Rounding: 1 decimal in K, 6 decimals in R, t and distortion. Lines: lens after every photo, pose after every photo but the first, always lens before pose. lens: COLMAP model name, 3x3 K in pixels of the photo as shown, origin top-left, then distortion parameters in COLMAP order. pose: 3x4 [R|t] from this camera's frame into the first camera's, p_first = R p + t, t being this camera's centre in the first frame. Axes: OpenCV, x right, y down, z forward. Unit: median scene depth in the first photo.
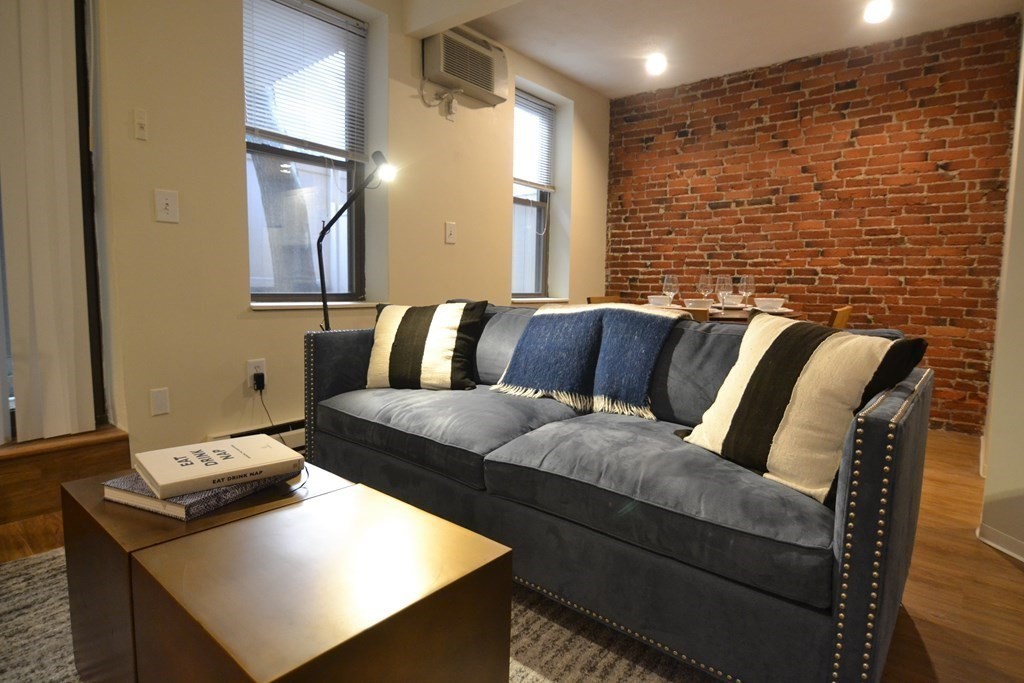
lens RADIAL K [[553.7, 0, 506.6], [0, 553.7, 343.7], [0, 0, 1]] dist [-0.017018, -0.005421]
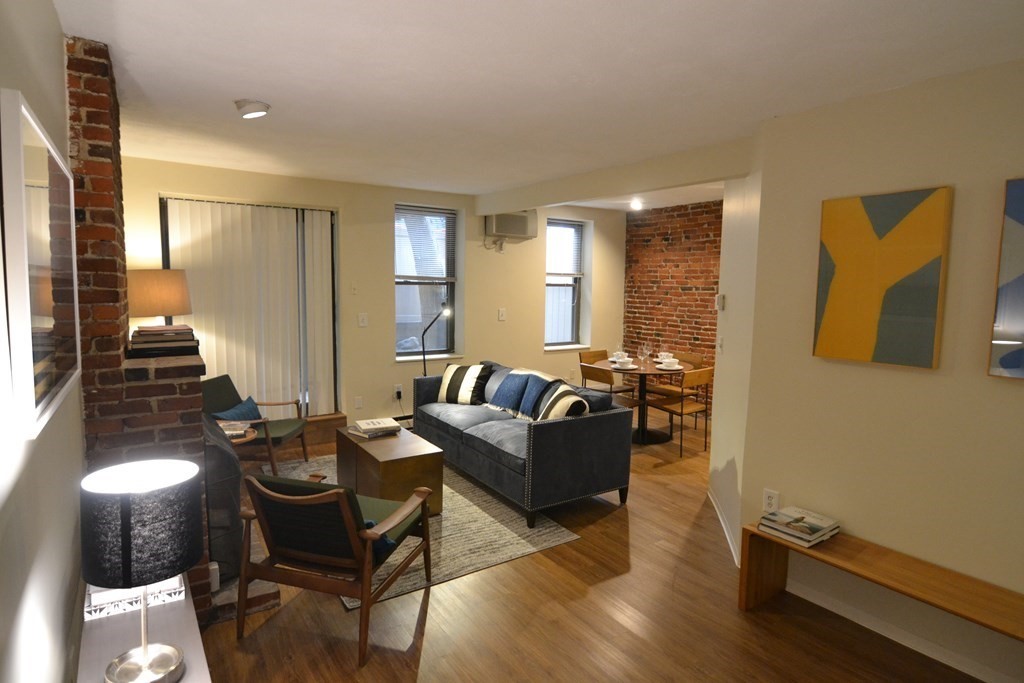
lens RADIAL K [[553.7, 0, 503.9], [0, 553.7, 337.7], [0, 0, 1]] dist [-0.017018, -0.005421]
pose [[0.959951, 0.022561, -0.279257, 0.352535], [-0.026428, 0.999600, -0.010088, -0.093538], [0.278917, 0.017064, 0.960163, -0.624148]]
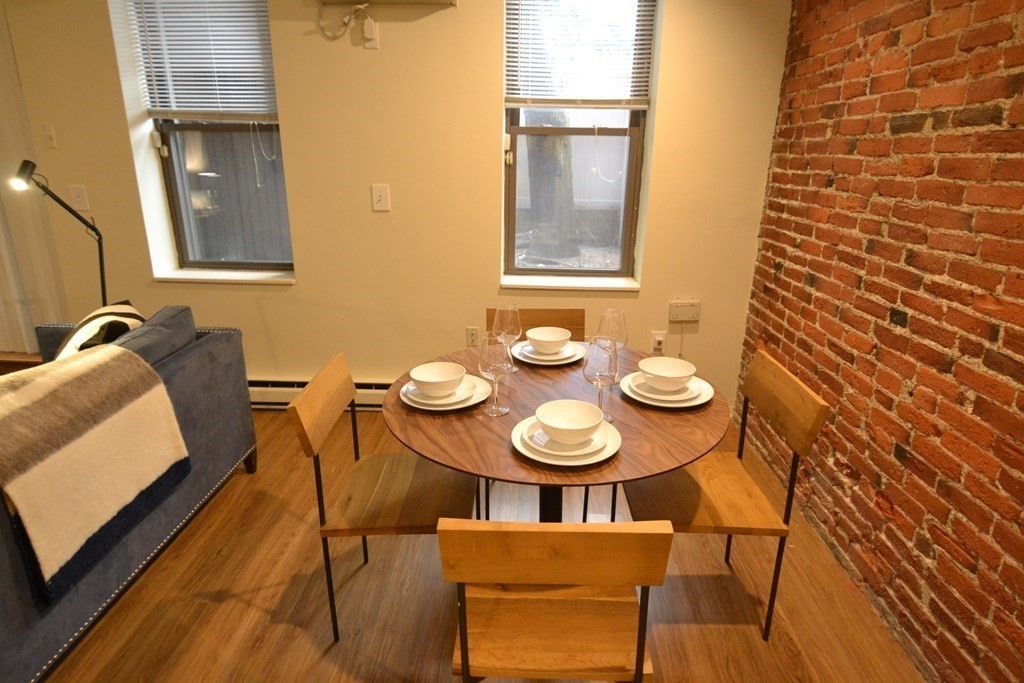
lens RADIAL K [[553.7, 0, 510.0], [0, 553.7, 342.7], [0, 0, 1]] dist [-0.017018, -0.005421]
pose [[0.619952, 0.237490, -0.747836, 0.575455], [-0.083351, 0.967635, 0.238193, -0.177758], [0.780200, -0.085335, 0.619682, 0.547735]]
